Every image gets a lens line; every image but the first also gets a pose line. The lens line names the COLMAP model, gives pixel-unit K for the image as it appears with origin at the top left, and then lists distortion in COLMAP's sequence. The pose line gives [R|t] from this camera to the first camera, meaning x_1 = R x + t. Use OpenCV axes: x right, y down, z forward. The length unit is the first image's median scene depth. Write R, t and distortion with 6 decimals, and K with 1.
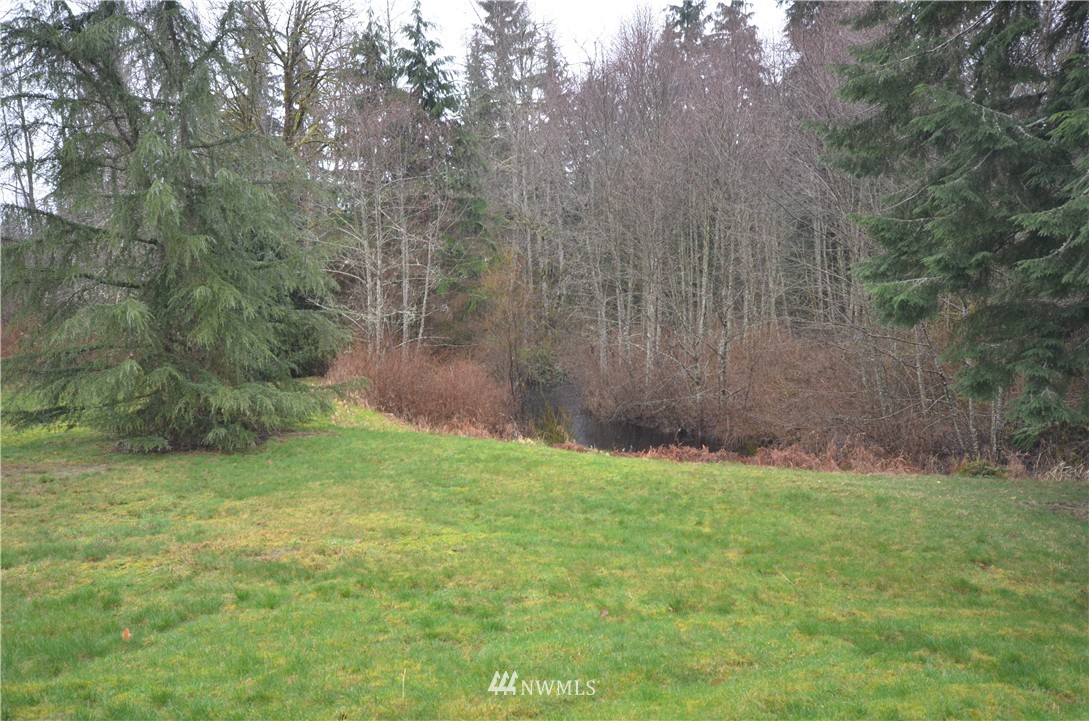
lens RADIAL K [[891.1, 0, 543.5], [0, 891.1, 370.4], [0, 0, 1]] dist [0.031767, 0.015899]
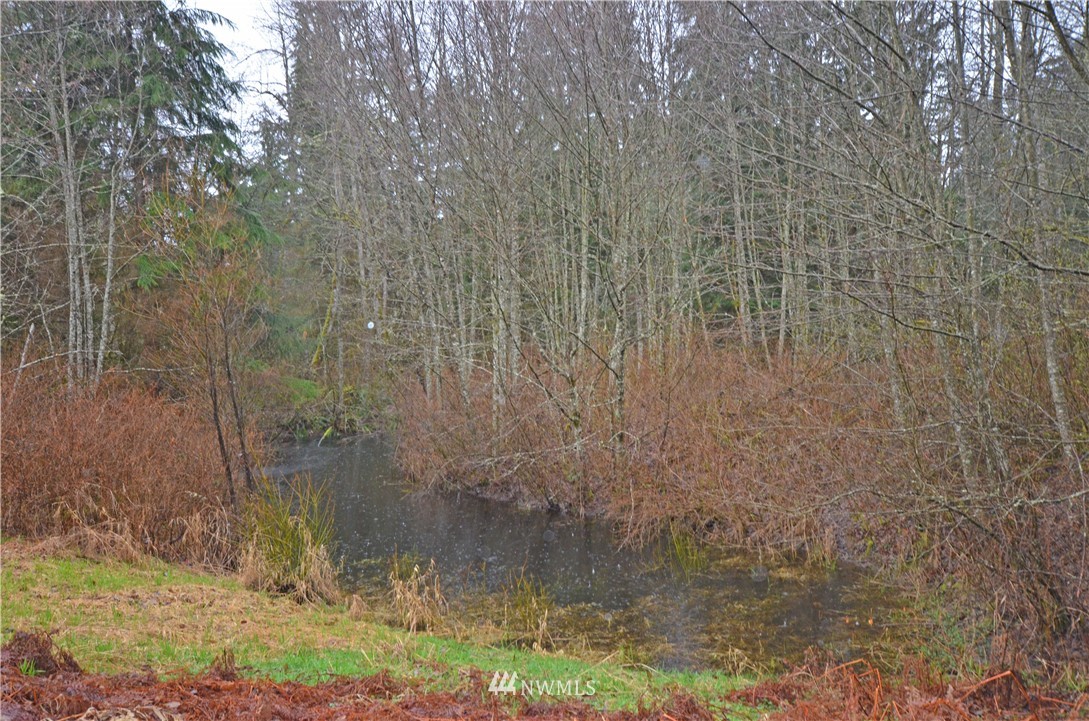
lens RADIAL K [[891.1, 0, 543.7], [0, 891.1, 361.4], [0, 0, 1]] dist [0.031767, 0.015899]
pose [[0.991309, -0.014632, 0.130736, 0.076344], [0.023793, 0.997348, -0.068788, 0.013464], [-0.129383, 0.071300, 0.989028, 0.424593]]
